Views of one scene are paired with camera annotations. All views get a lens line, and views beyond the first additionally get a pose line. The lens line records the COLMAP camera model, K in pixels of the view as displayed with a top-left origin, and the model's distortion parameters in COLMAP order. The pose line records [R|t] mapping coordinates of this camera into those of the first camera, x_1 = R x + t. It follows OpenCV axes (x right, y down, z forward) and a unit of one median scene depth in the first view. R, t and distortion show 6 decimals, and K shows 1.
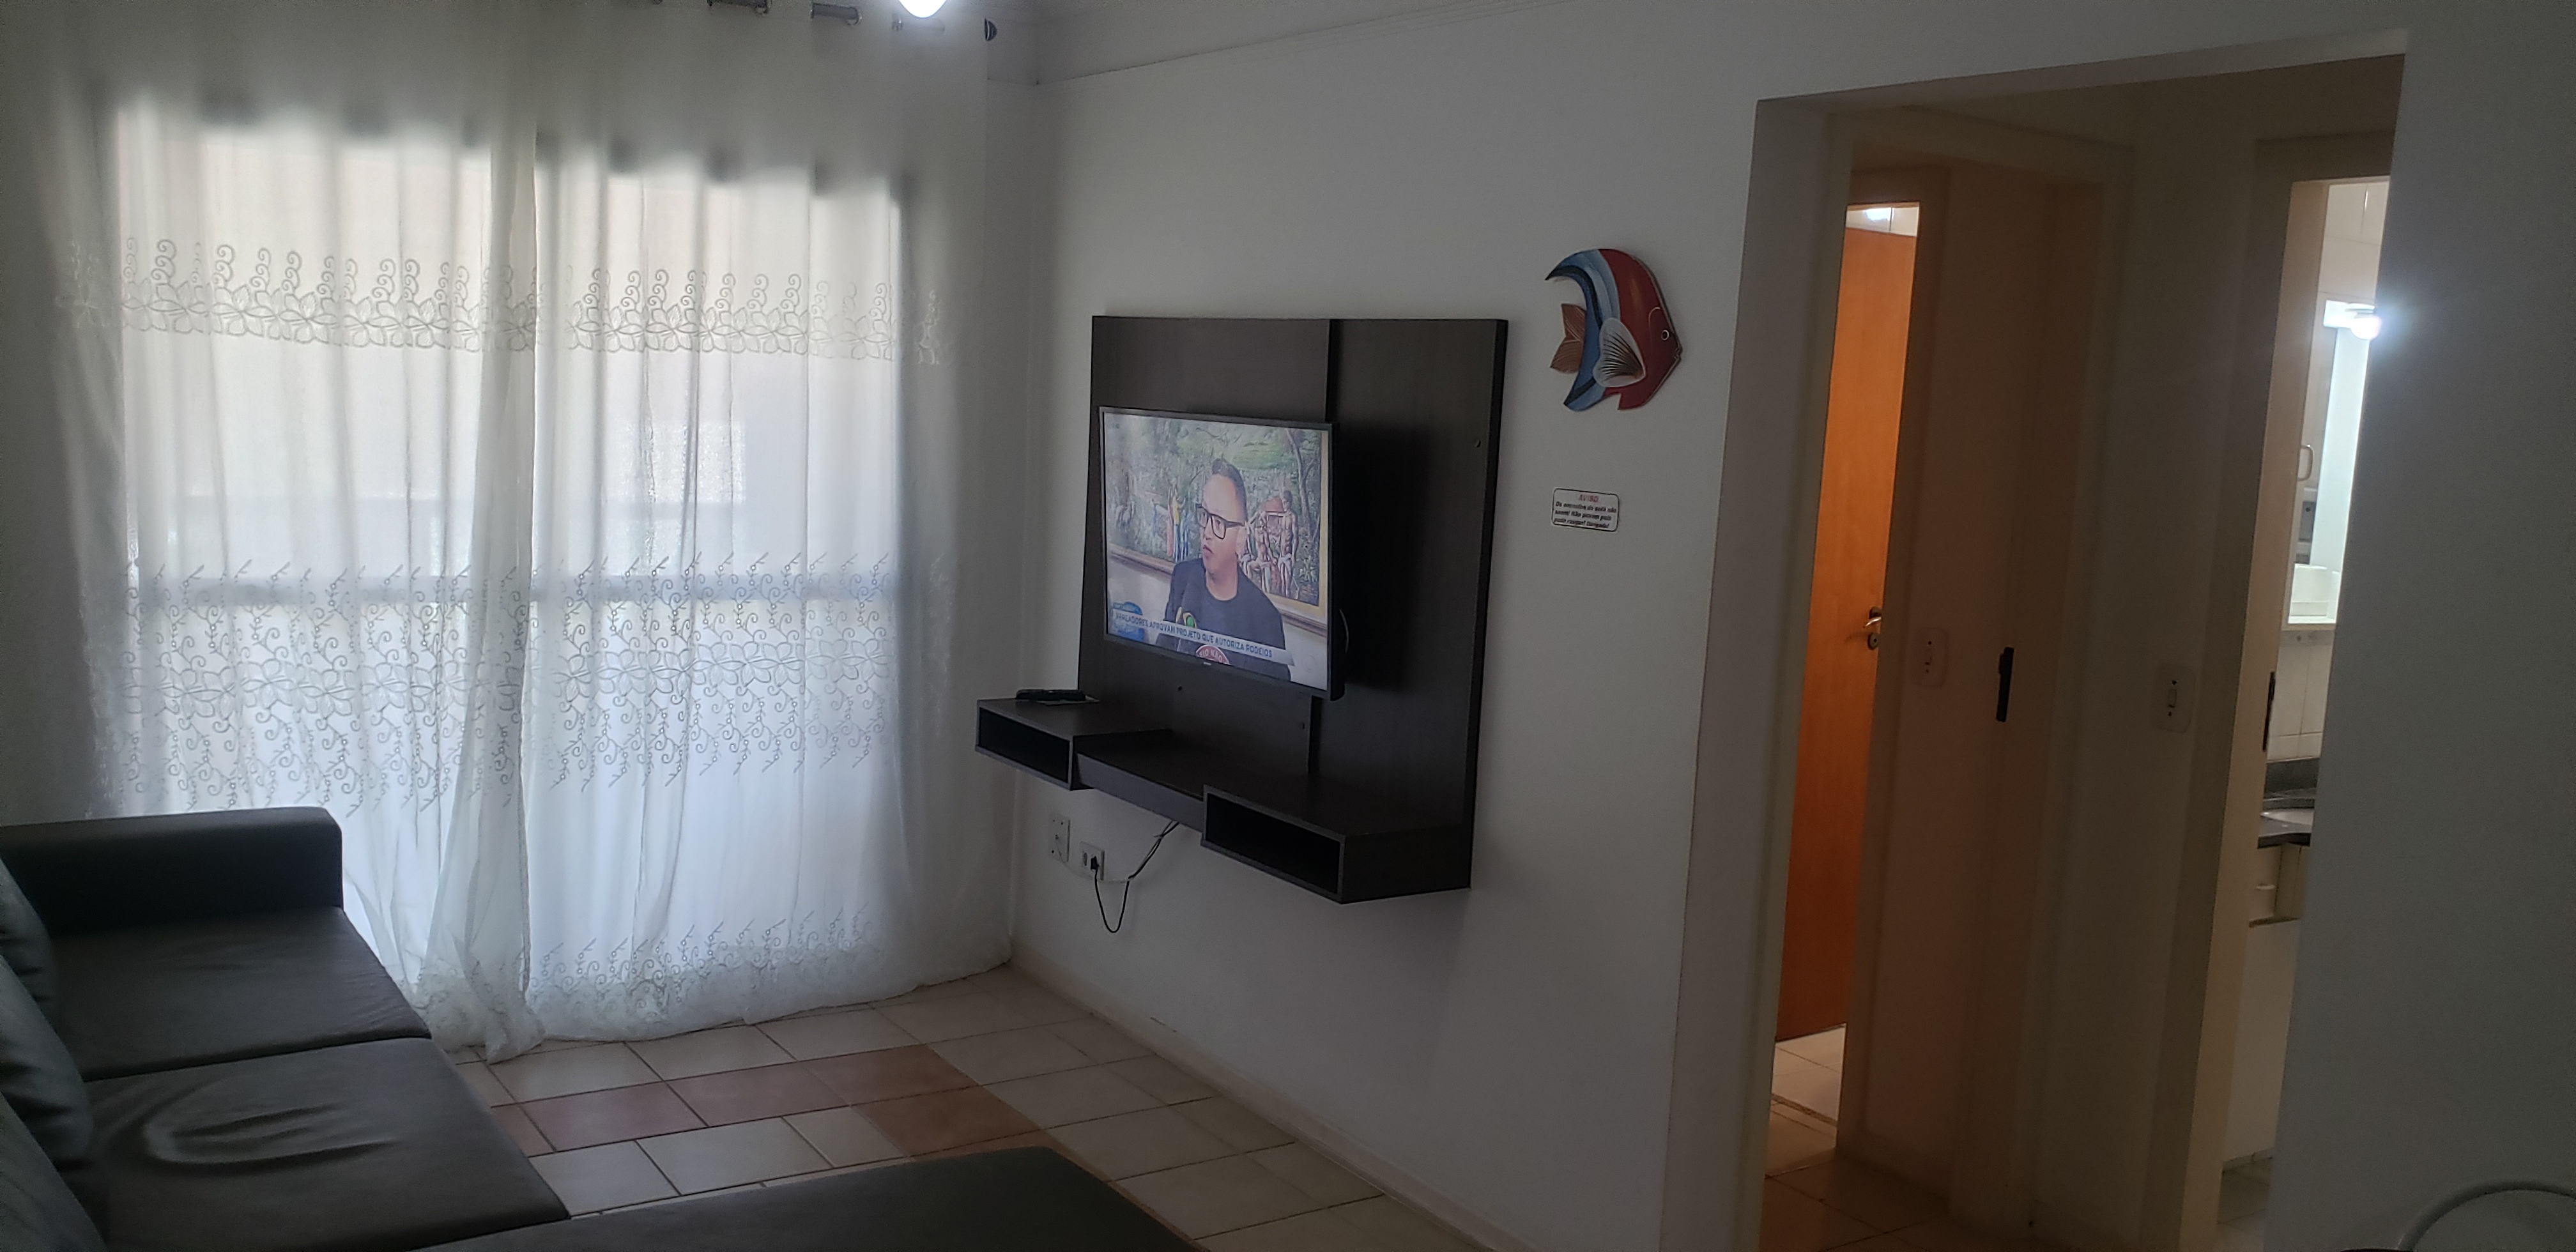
lens RADIAL K [[2022.4, 0, 1288.0], [0, 2022.4, 626.0], [0, 0, 1]] dist [-0.002732, -0.000843]
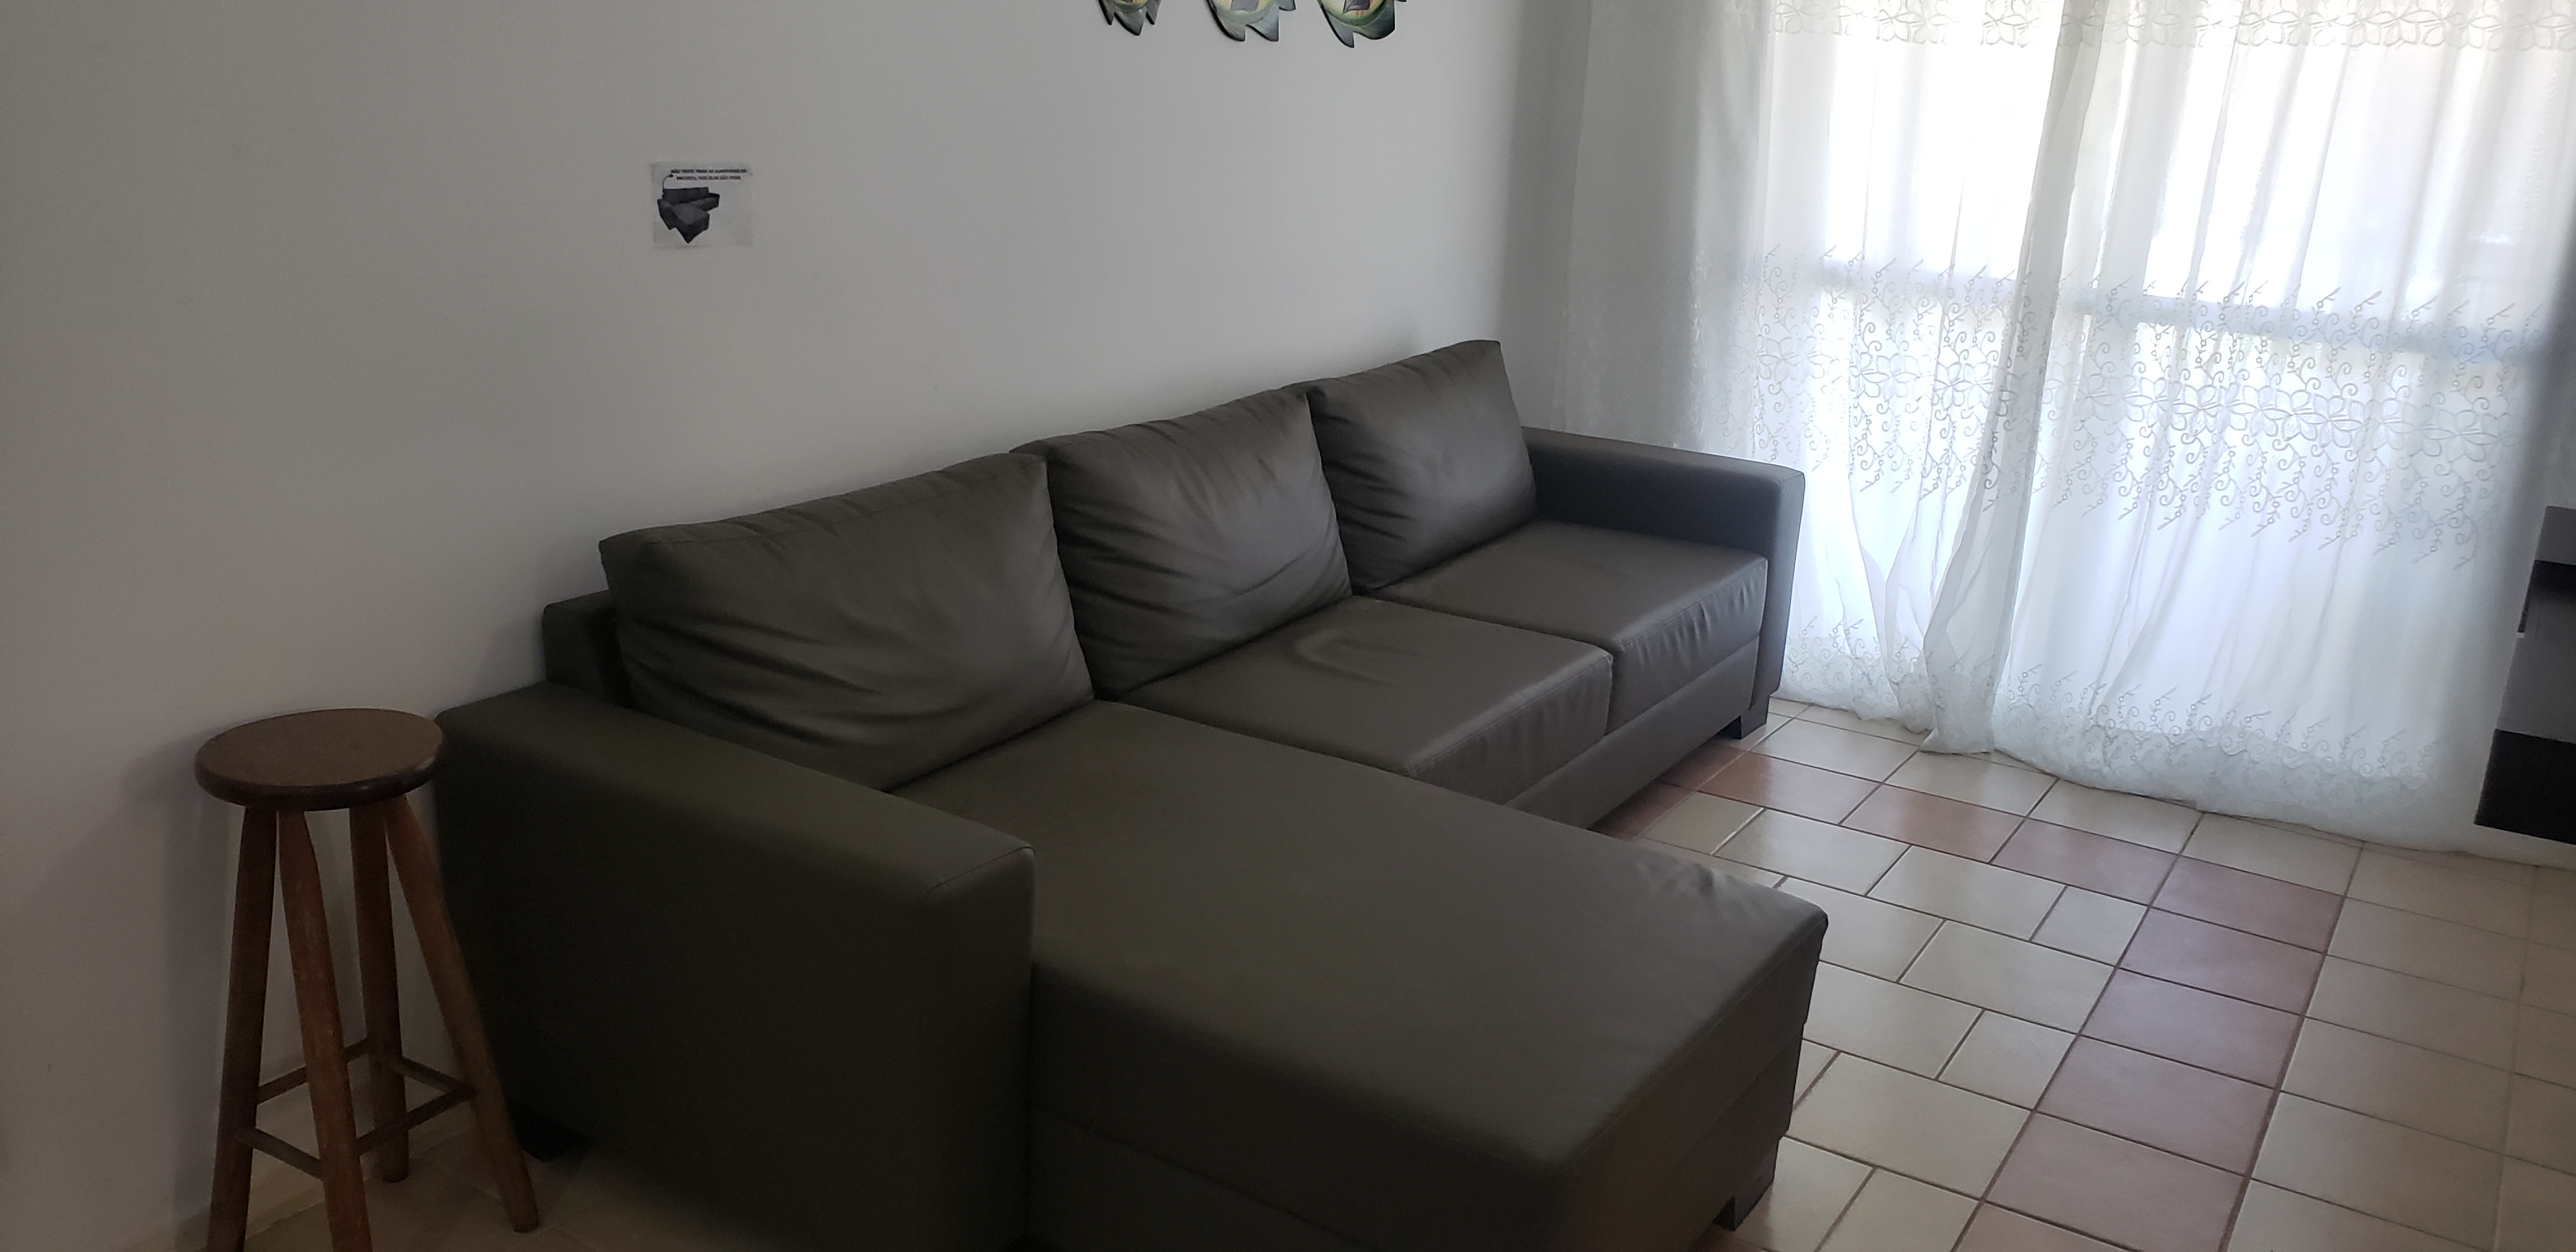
lens RADIAL K [[1941.6, 0, 1288.0], [0, 1941.6, 626.0], [0, 0, 1]] dist [0.021912, 0.000771]
pose [[0.364162, 0.246746, -0.898055, 0.349274], [-0.119645, 0.968670, 0.217632, -0.024331], [0.923619, 0.028195, 0.382274, 0.285466]]
